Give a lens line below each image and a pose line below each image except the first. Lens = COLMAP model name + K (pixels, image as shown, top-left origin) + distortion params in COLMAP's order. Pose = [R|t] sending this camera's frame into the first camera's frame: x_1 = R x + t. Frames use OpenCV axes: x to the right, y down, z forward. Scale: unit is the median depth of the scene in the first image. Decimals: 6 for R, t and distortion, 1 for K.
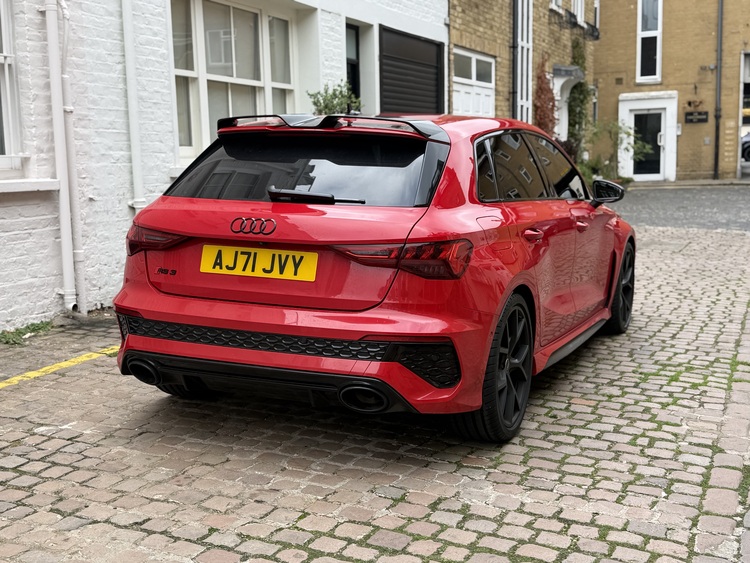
lens RADIAL K [[947.0, 0, 374.7], [0, 947.0, 280.9], [0, 0, 1]] dist [0.128765, 0.000000]
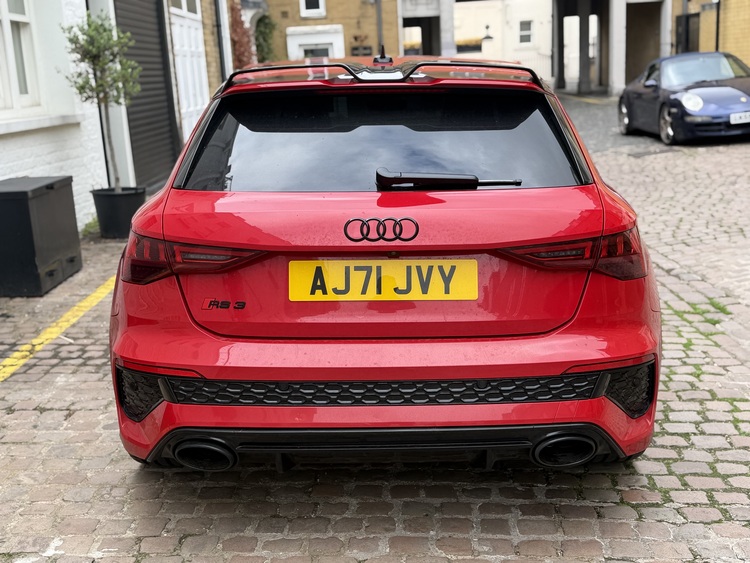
lens RADIAL K [[947.0, 0, 375.7], [0, 947.0, 280.1], [0, 0, 1]] dist [0.128765, 0.000000]
pose [[0.916051, -0.110056, 0.385665, -0.376167], [0.084475, 0.992986, 0.082716, -0.073411], [-0.392064, -0.043193, 0.918924, 0.339091]]
